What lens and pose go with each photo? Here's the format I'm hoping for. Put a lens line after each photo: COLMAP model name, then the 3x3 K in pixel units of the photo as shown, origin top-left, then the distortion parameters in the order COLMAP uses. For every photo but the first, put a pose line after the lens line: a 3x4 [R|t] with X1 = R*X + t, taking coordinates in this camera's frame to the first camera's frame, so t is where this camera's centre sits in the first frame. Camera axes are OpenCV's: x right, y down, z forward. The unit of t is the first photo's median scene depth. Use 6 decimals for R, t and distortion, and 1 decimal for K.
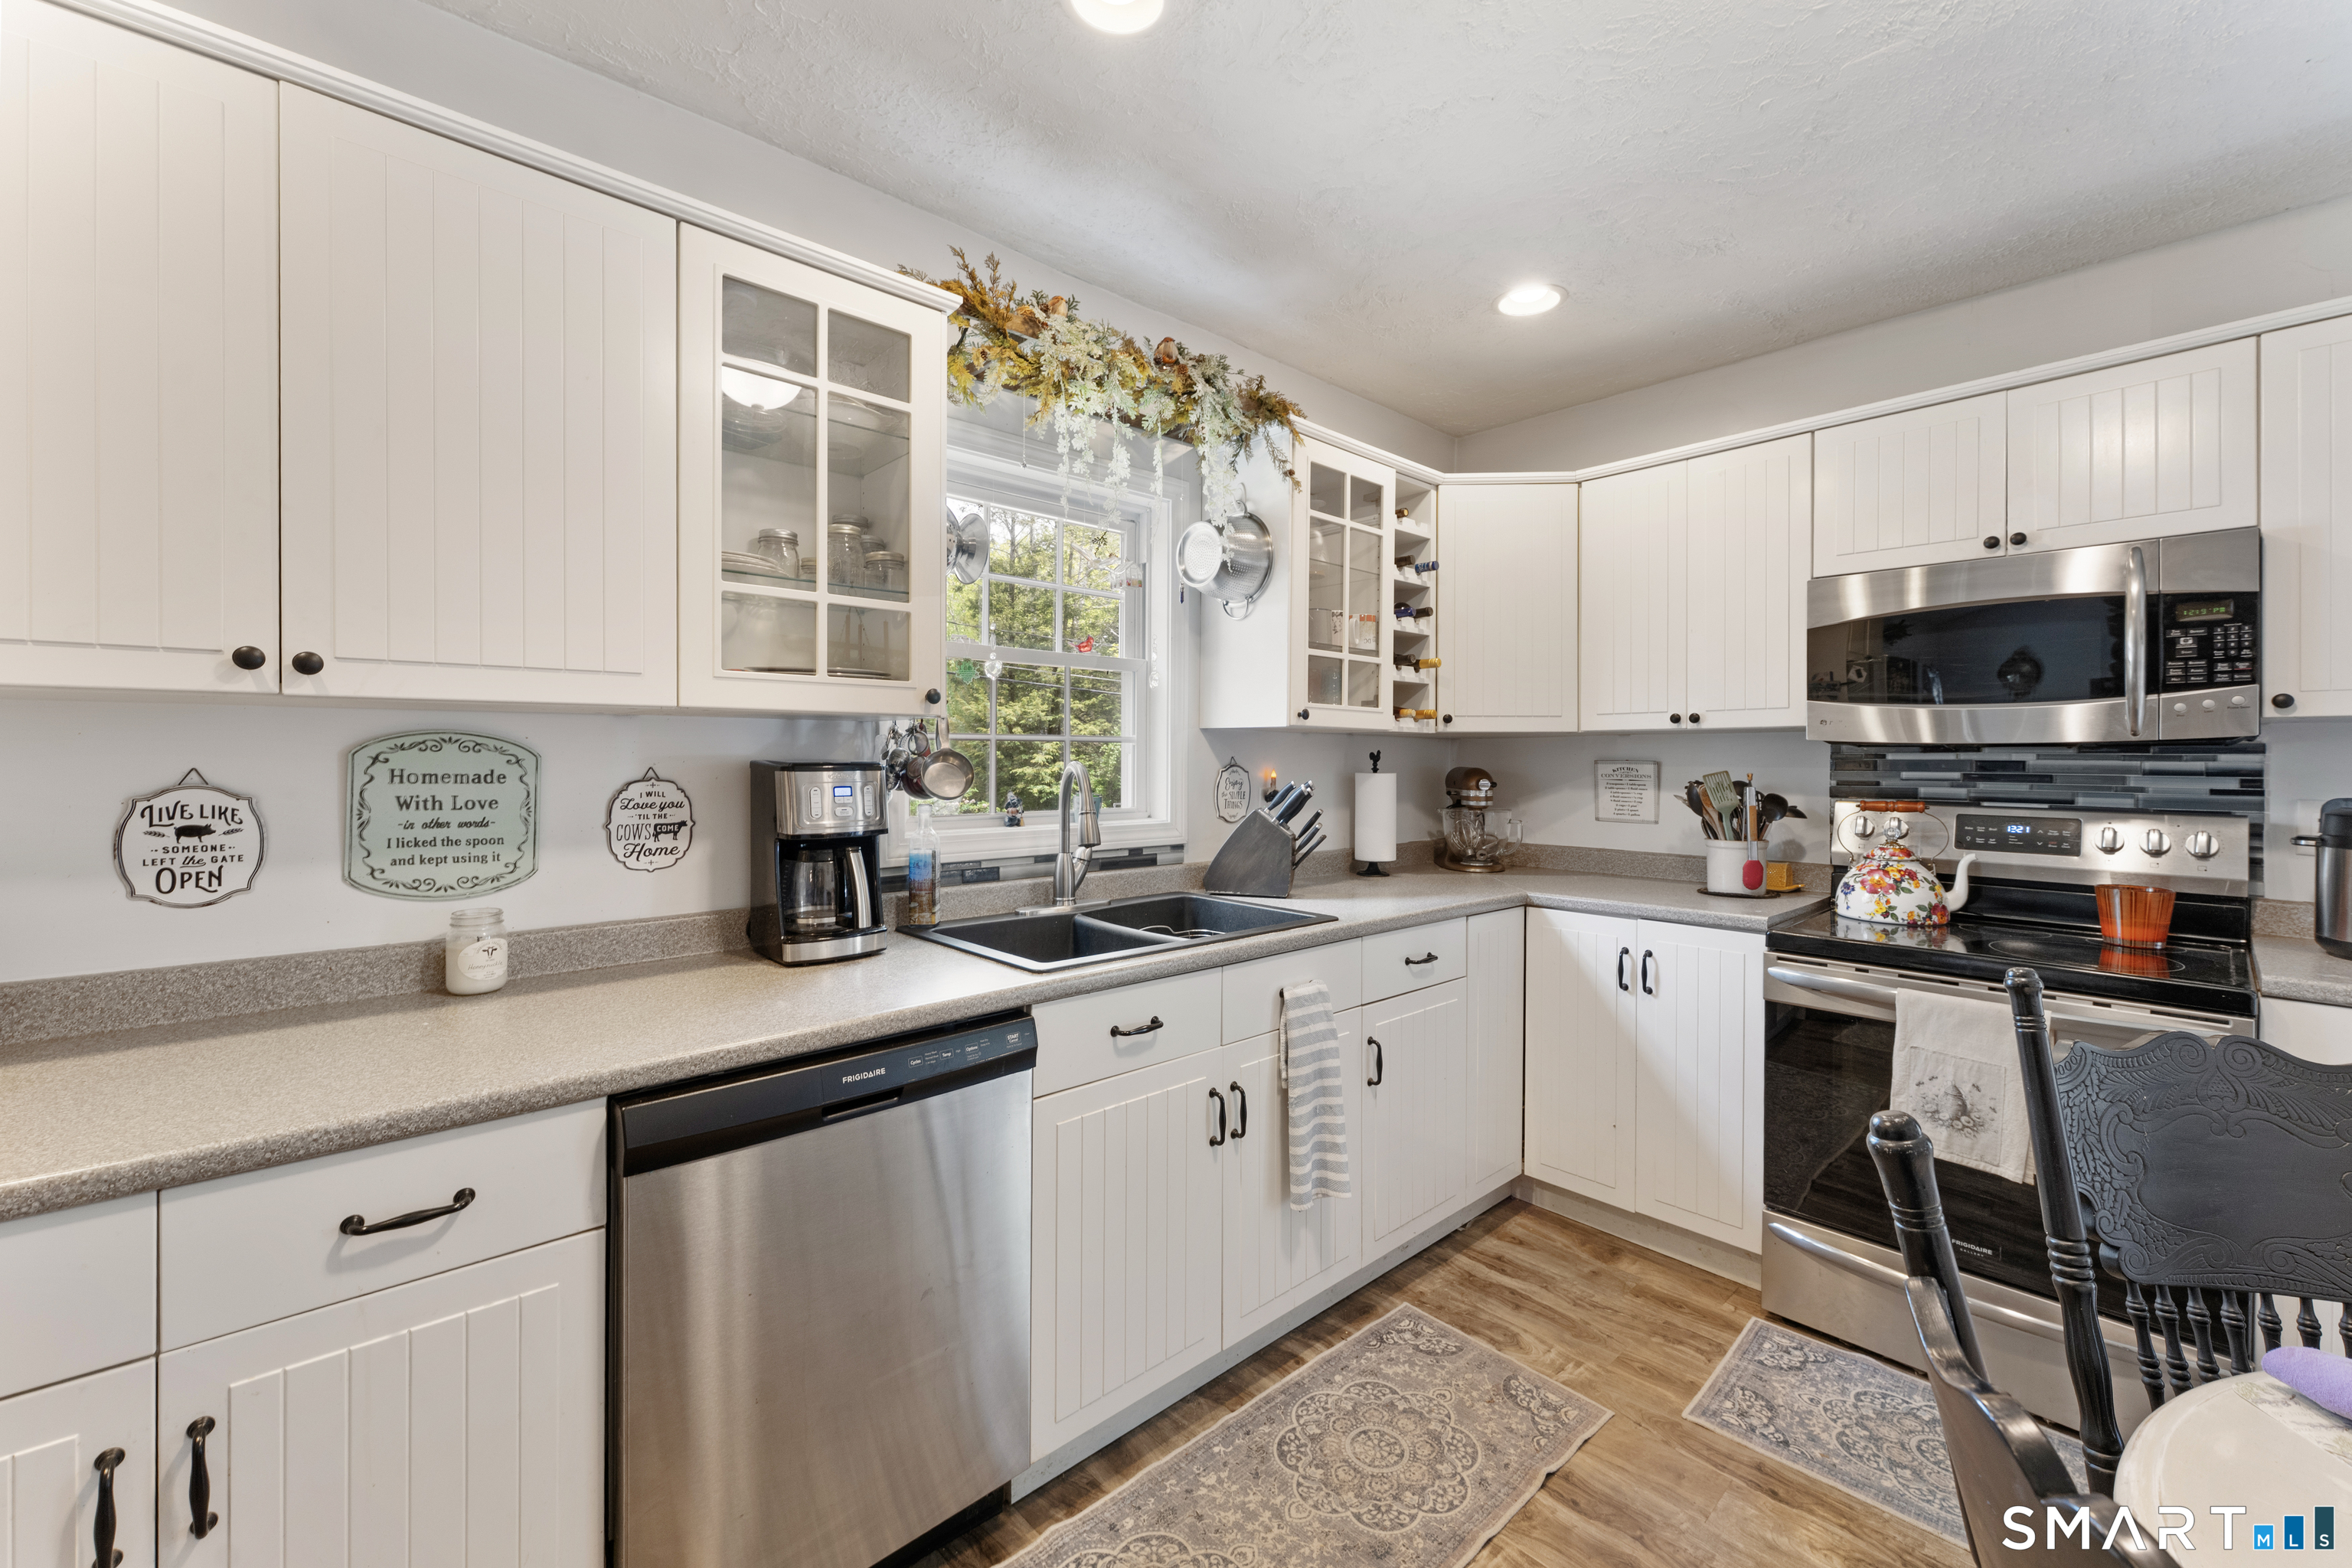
lens RADIAL K [[949.0, 0, 1179.7], [0, 949.0, 761.8], [0, 0, 1]] dist [0.001631, 0.000041]
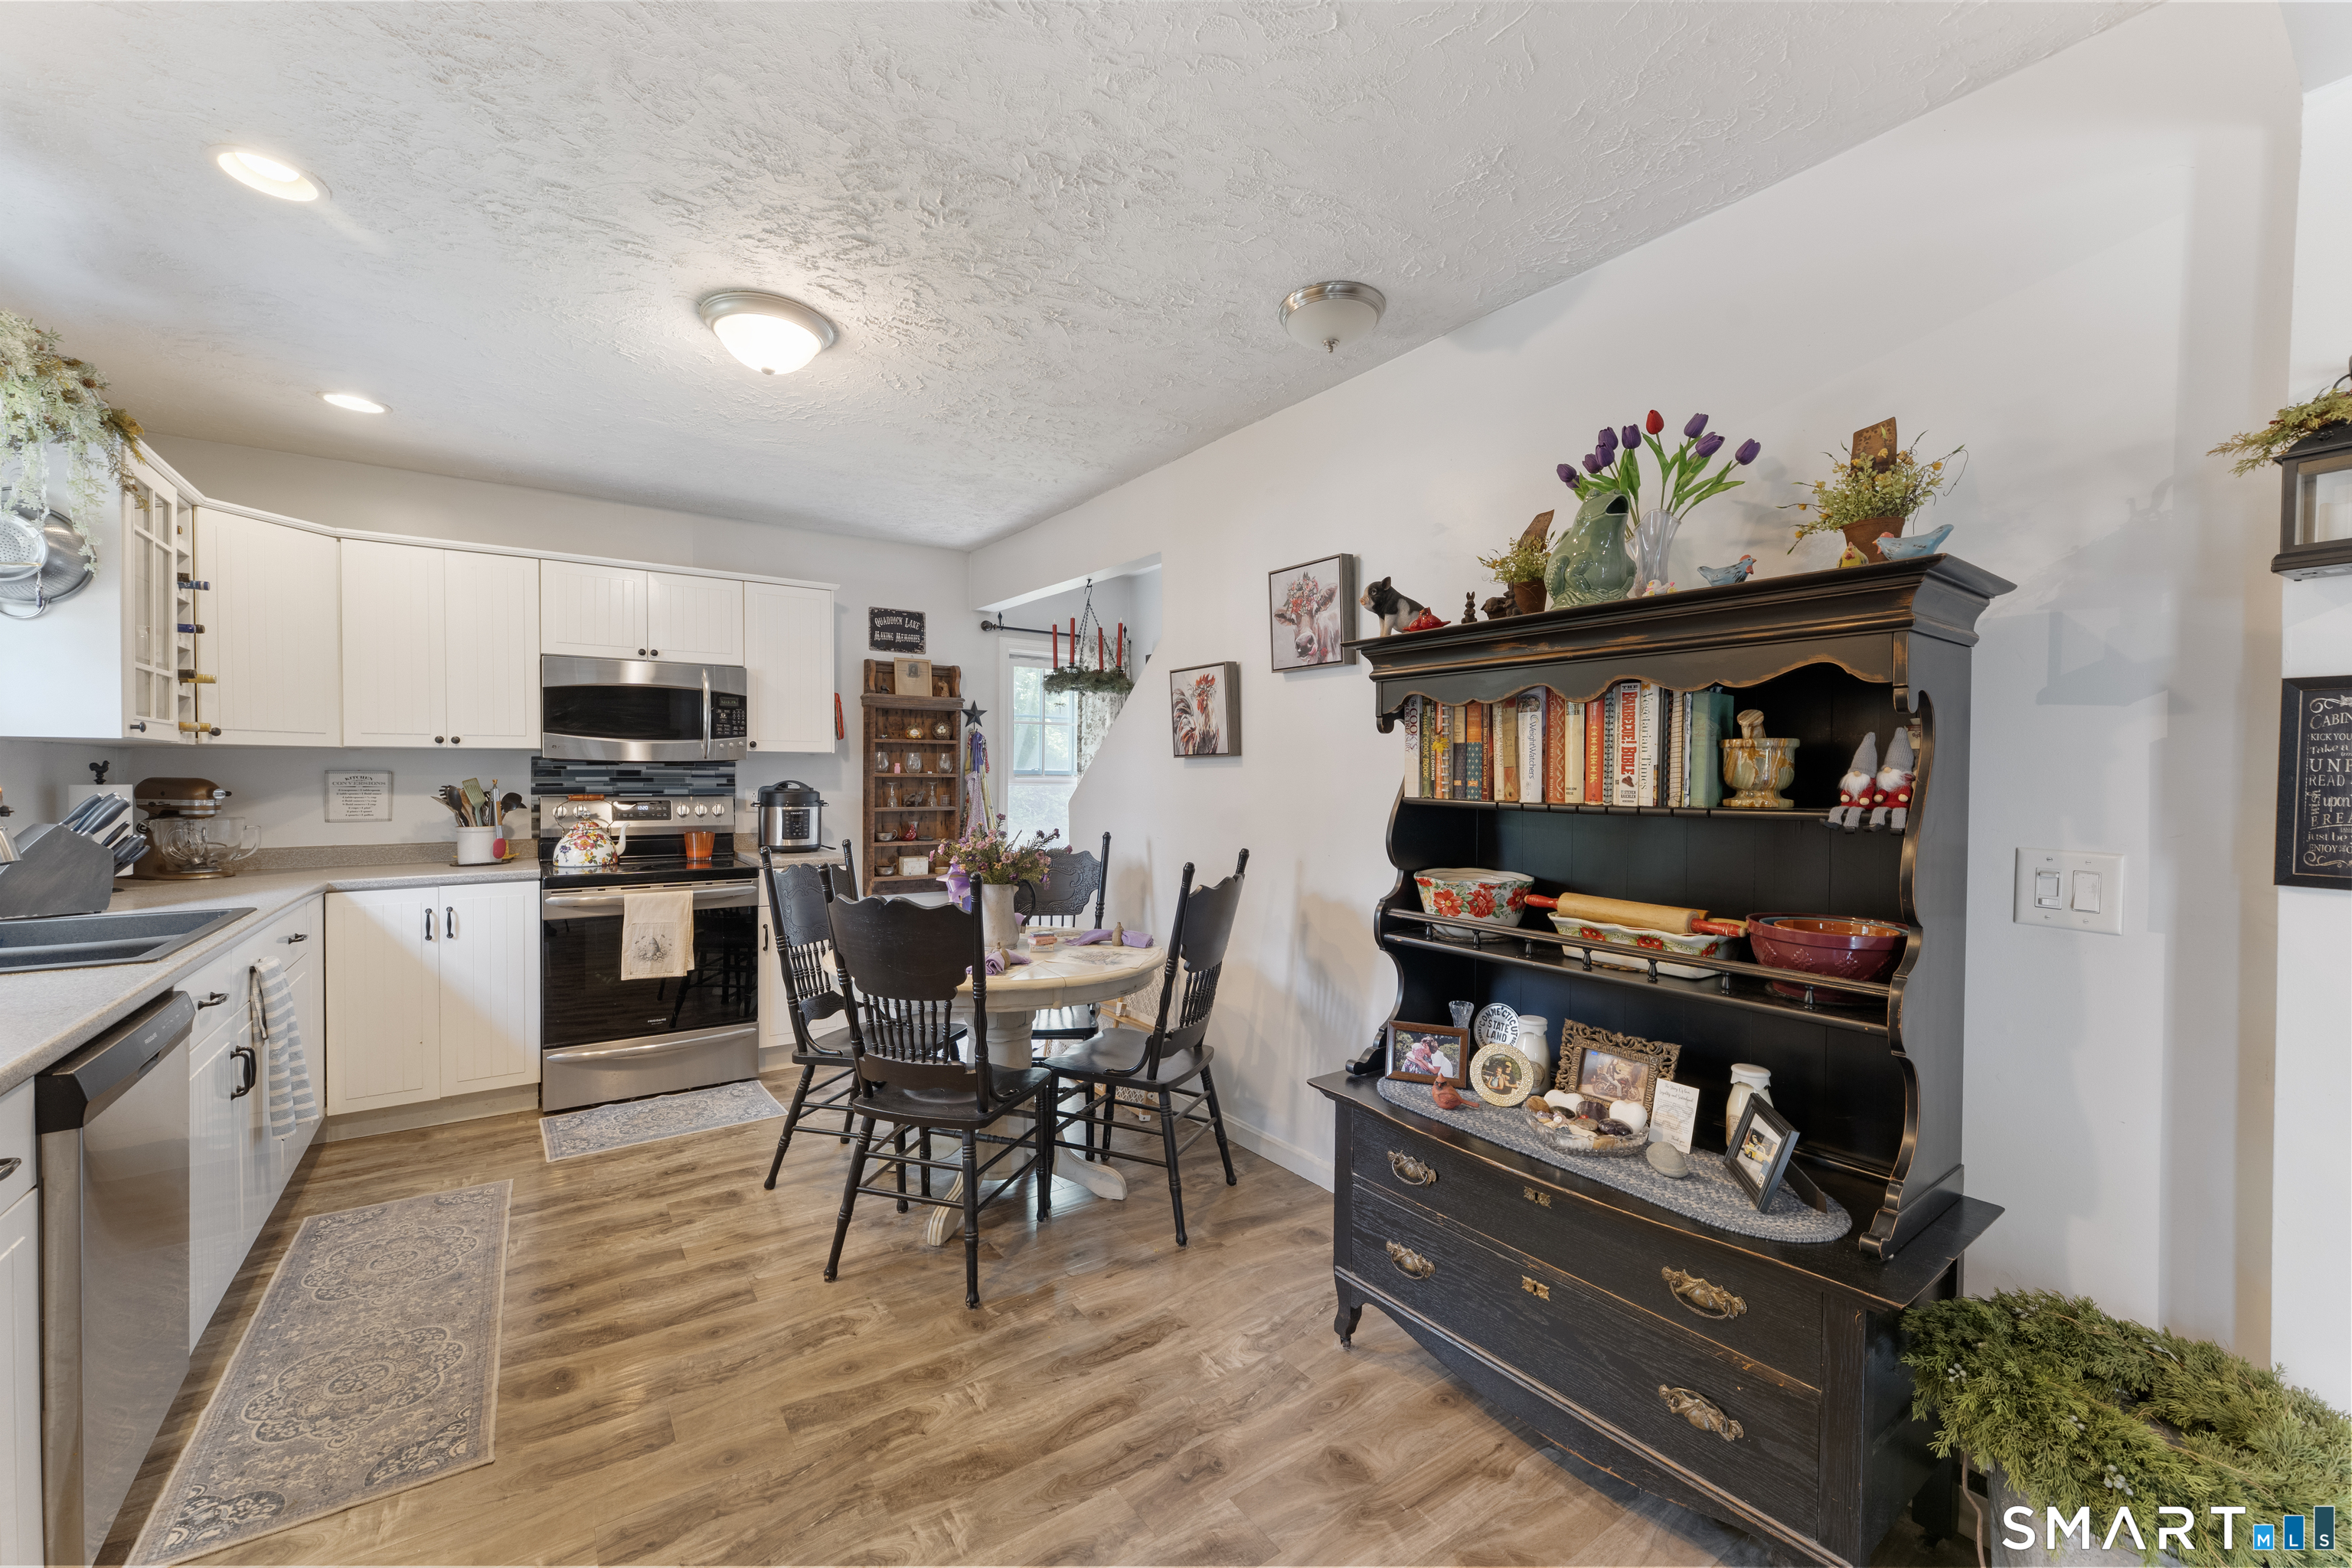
lens RADIAL K [[941.4, 0, 1176.9], [0, 941.4, 786.4], [0, 0, 1]] dist [-0.000949, -0.000115]
pose [[0.126170, -0.020075, 0.991805, -0.811309], [0.001502, 0.999798, 0.020046, -0.005067], [-0.992007, -0.001039, 0.126175, -0.258937]]
